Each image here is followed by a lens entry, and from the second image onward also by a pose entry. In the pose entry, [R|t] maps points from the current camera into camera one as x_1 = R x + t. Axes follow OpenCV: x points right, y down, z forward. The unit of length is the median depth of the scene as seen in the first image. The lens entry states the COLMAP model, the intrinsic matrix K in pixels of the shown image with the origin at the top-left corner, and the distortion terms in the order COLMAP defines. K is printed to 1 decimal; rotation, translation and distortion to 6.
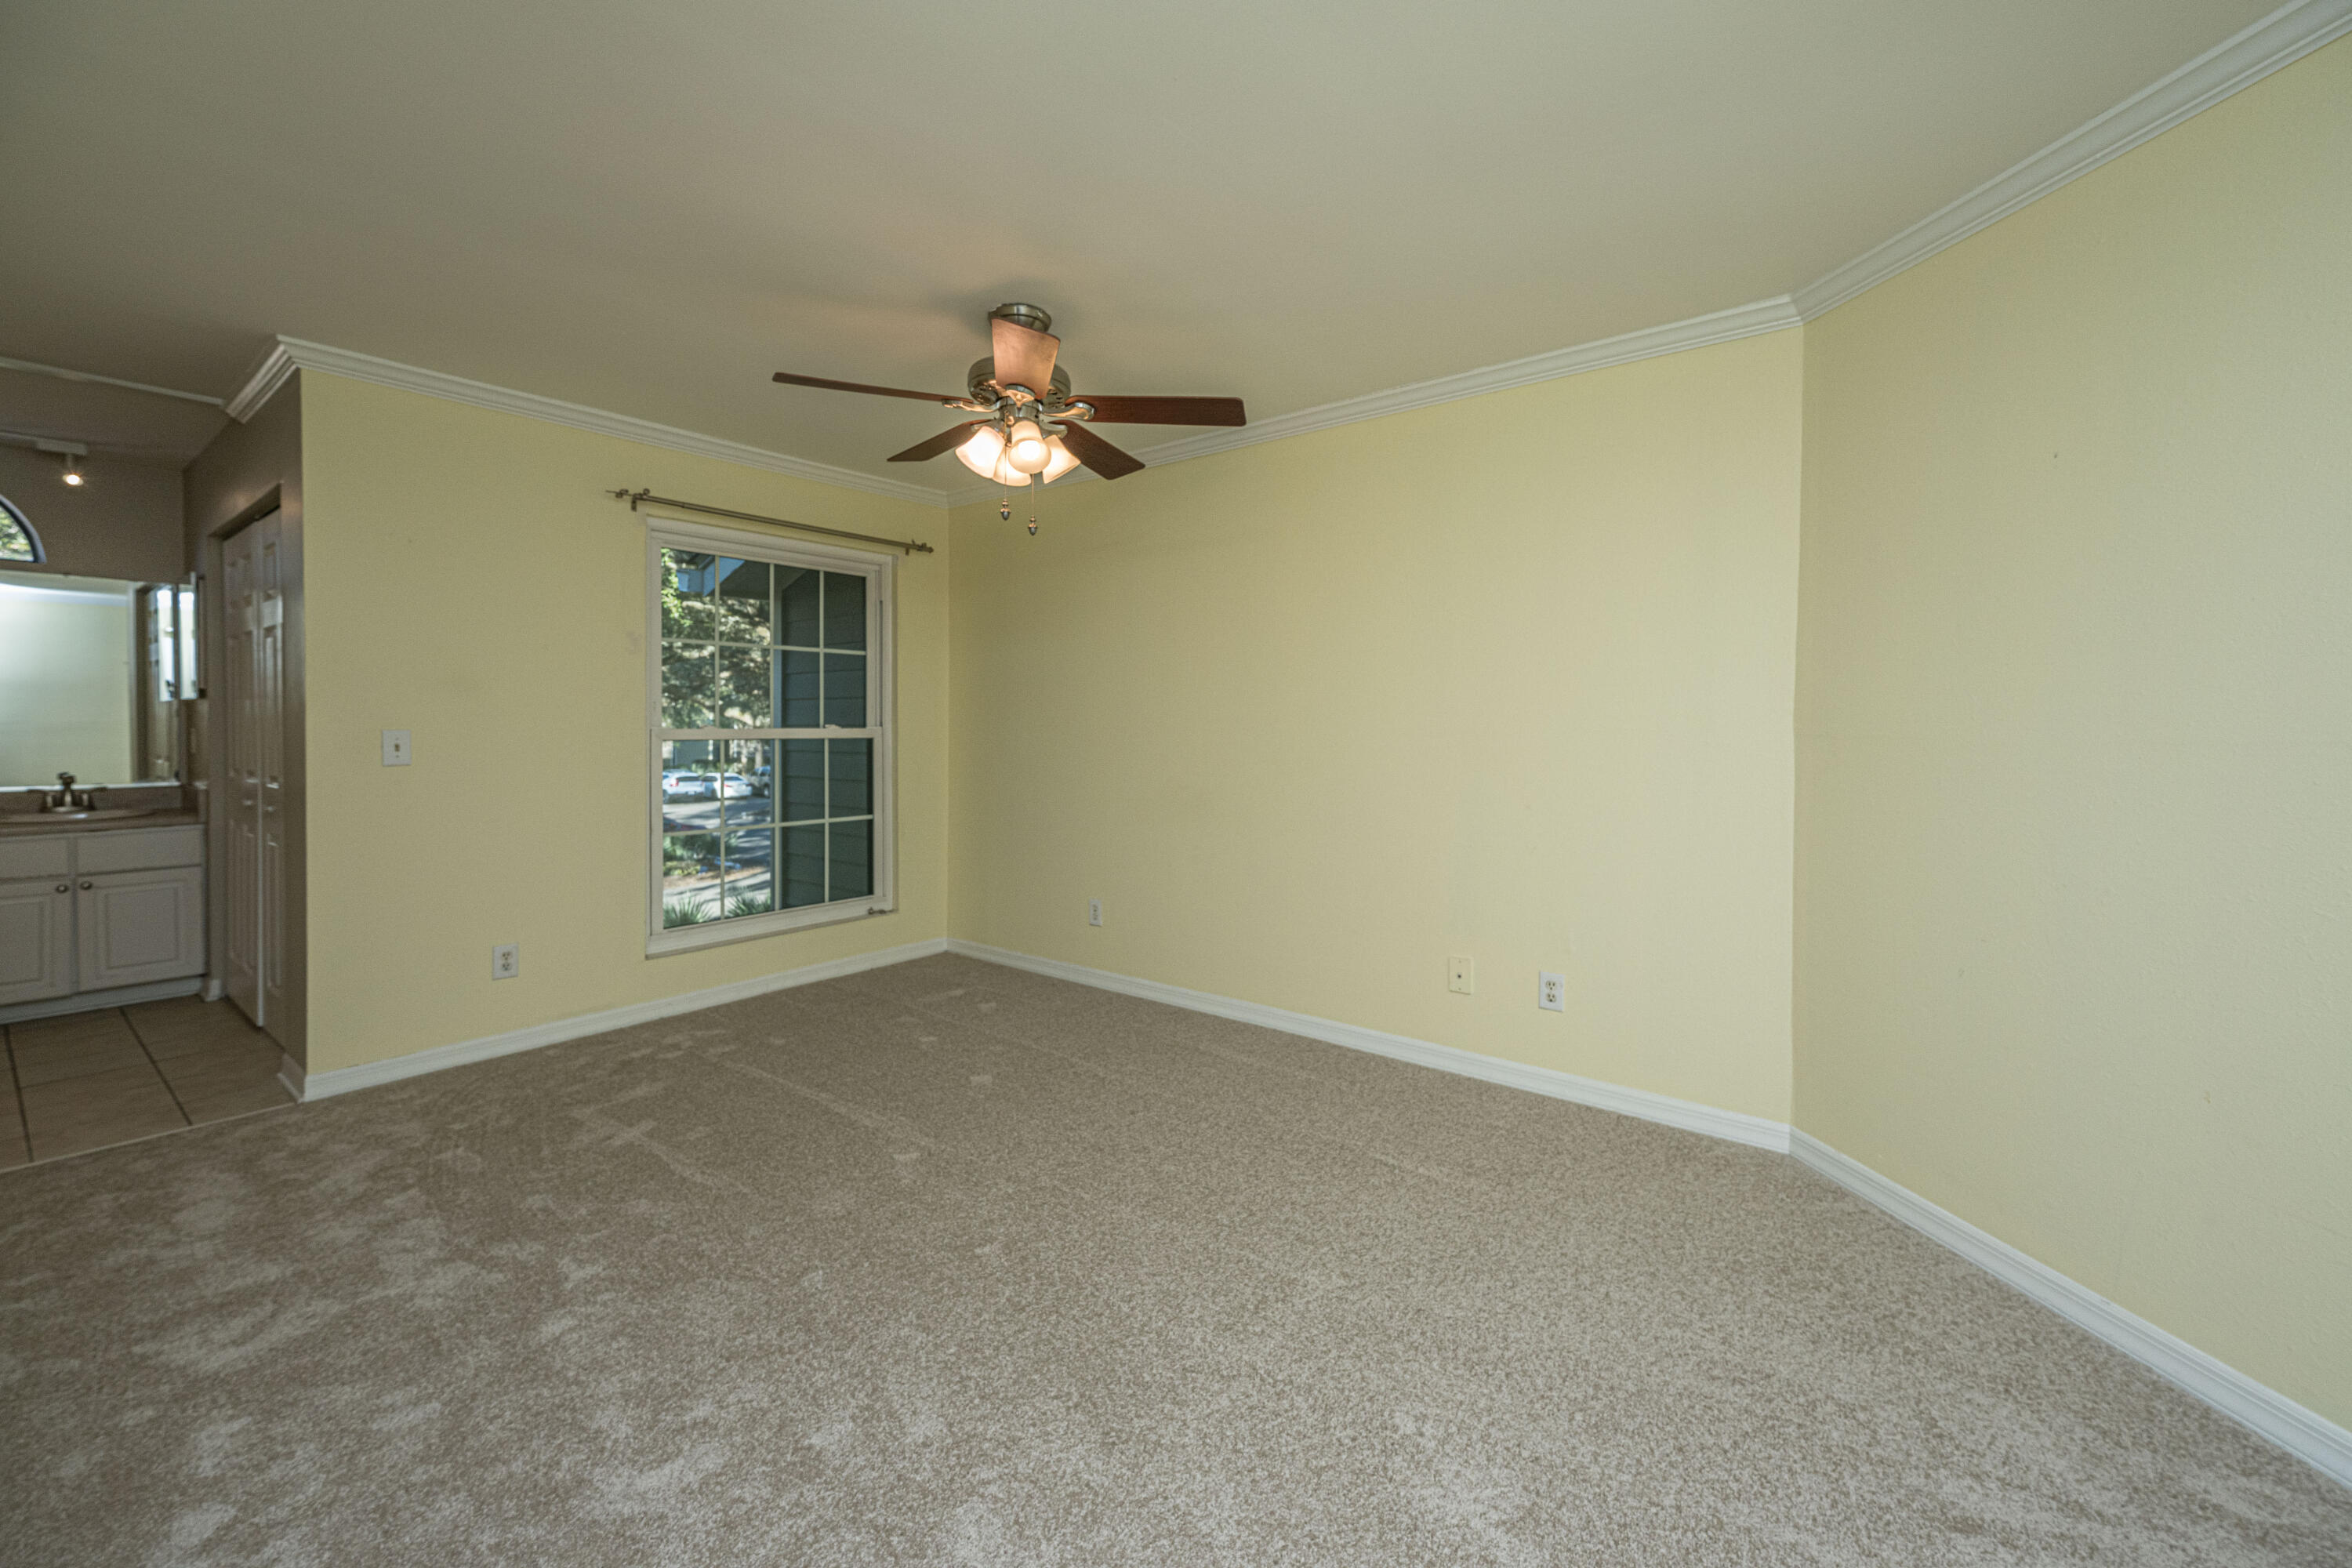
lens RADIAL K [[942.0, 0, 1184.1], [0, 942.0, 779.7], [0, 0, 1]] dist [-0.000189, -0.000163]
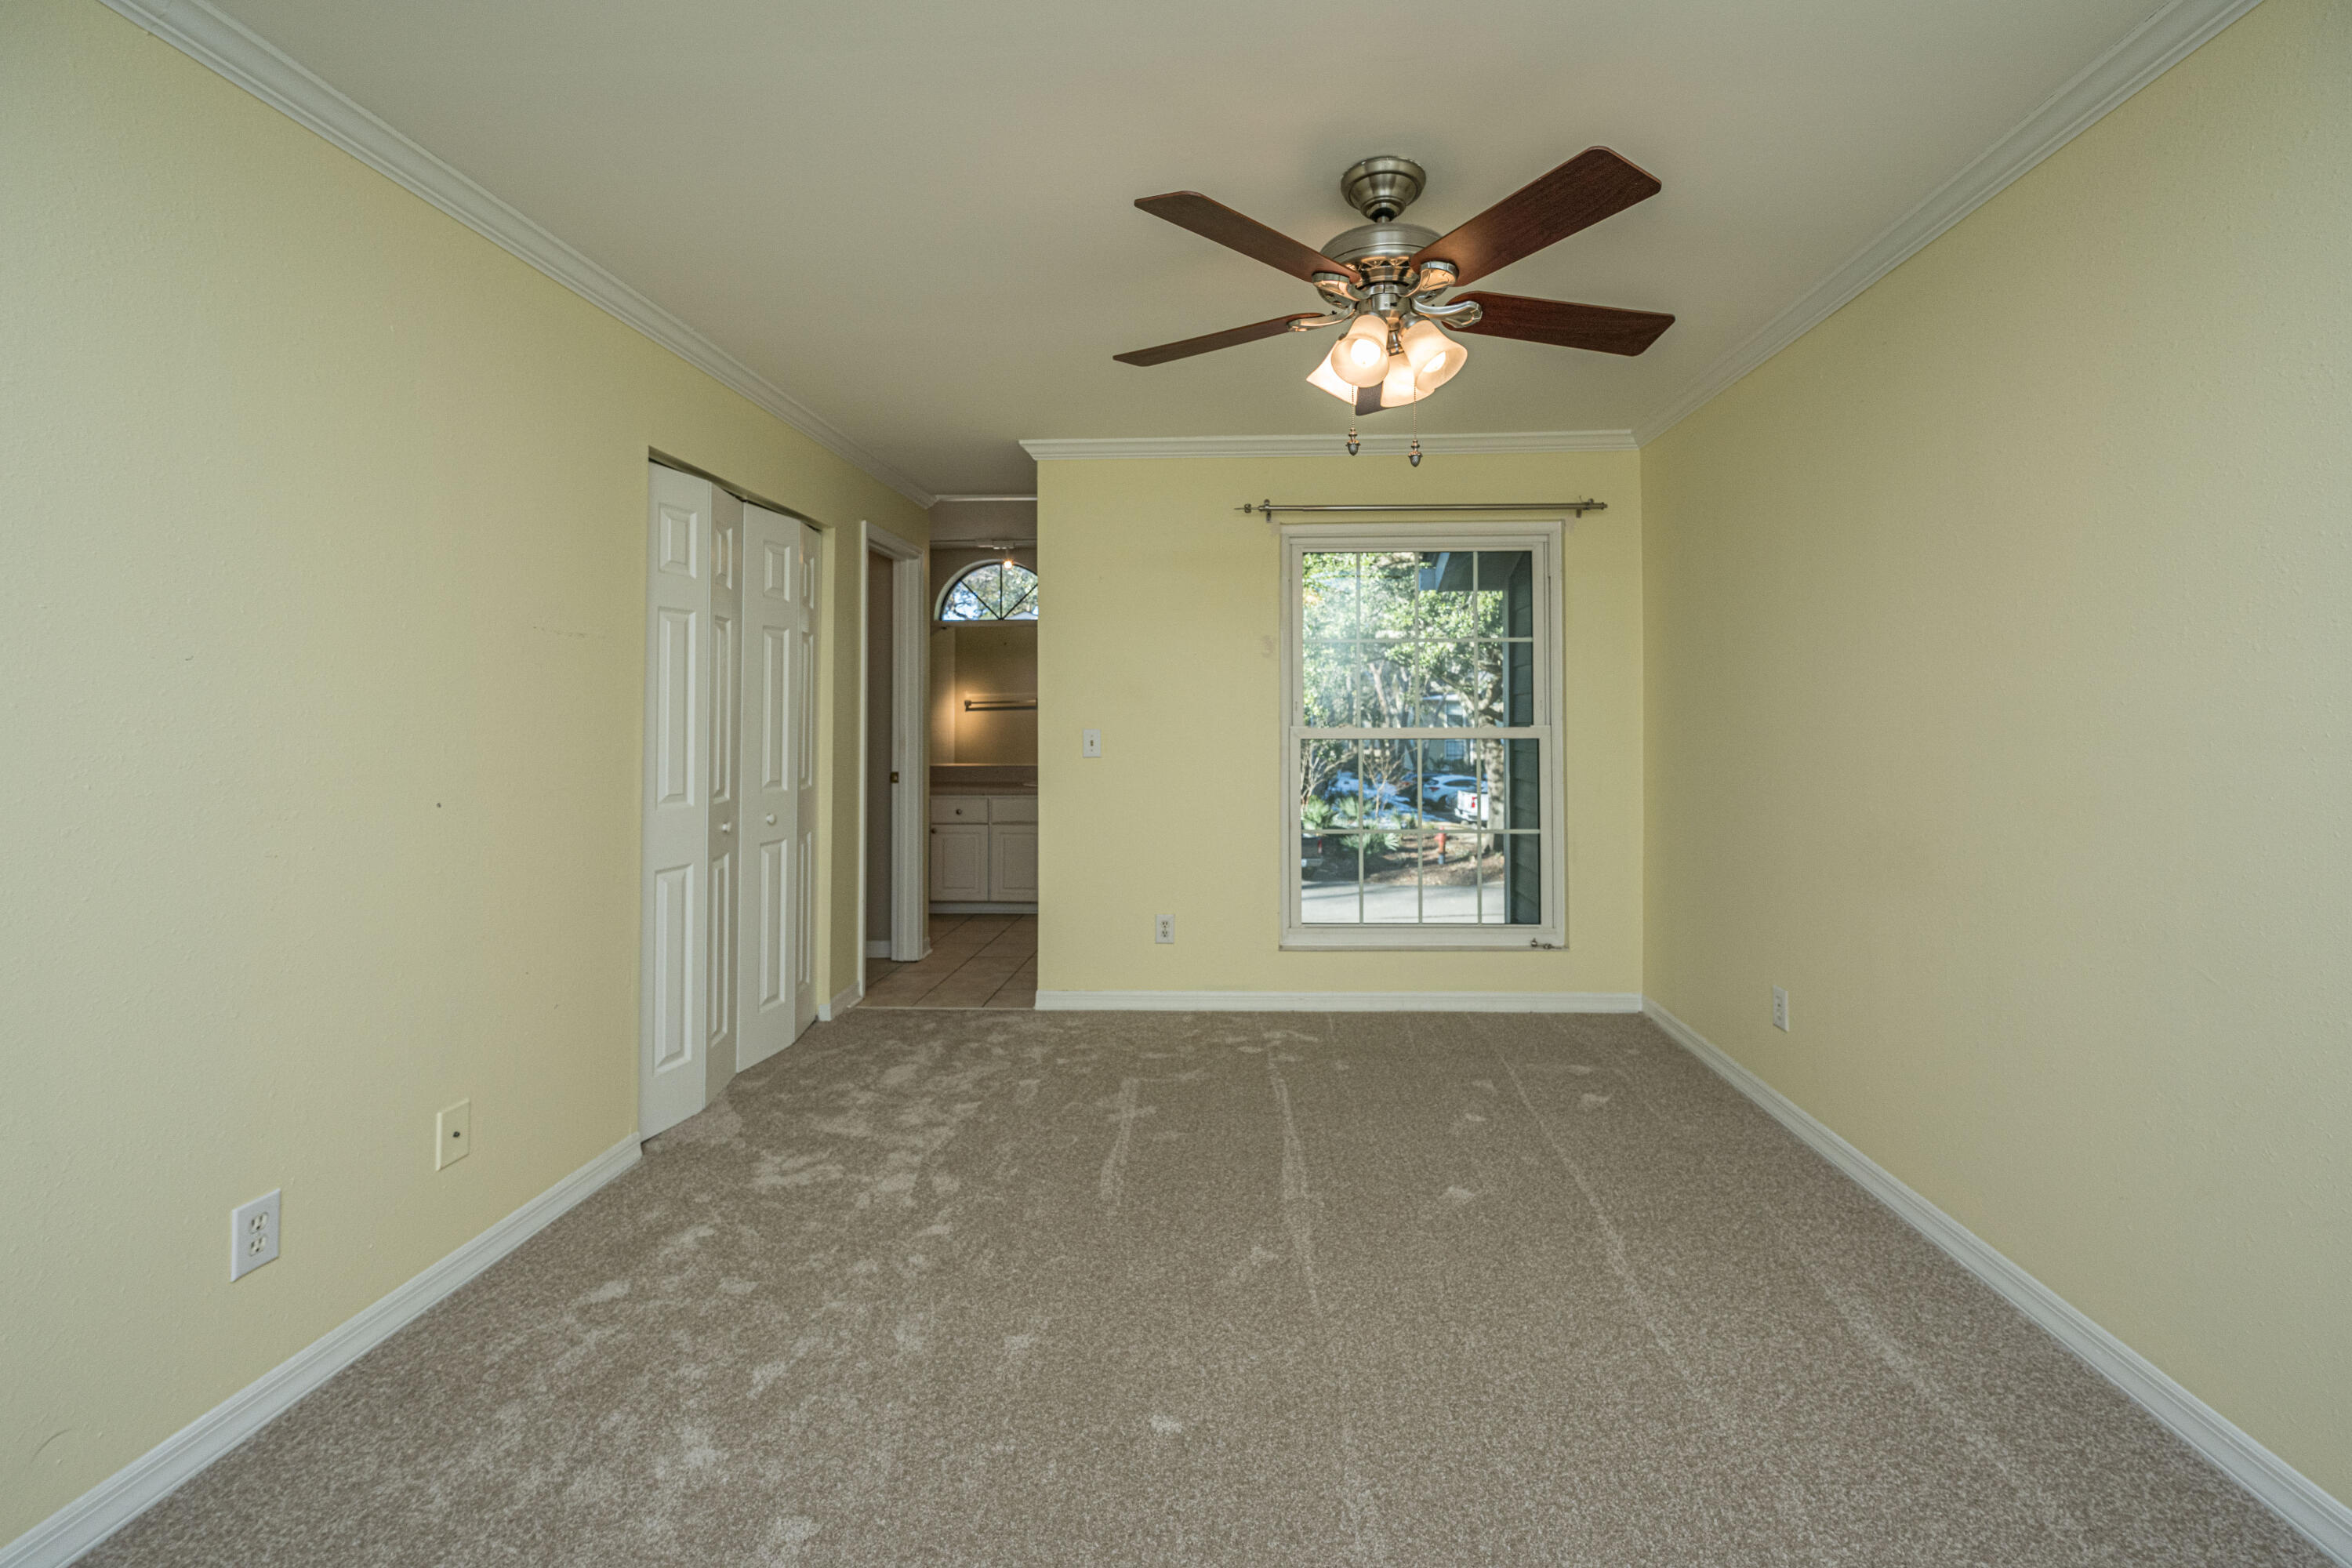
lens RADIAL K [[963.4, 0, 1240.3], [0, 963.4, 723.3], [0, 0, 1]] dist [0.000553, 0.000024]
pose [[0.588147, -0.002096, -0.808752, 0.343495], [-0.043516, 0.998466, -0.034233, -0.026311], [0.807583, 0.055328, 0.587153, 0.437199]]
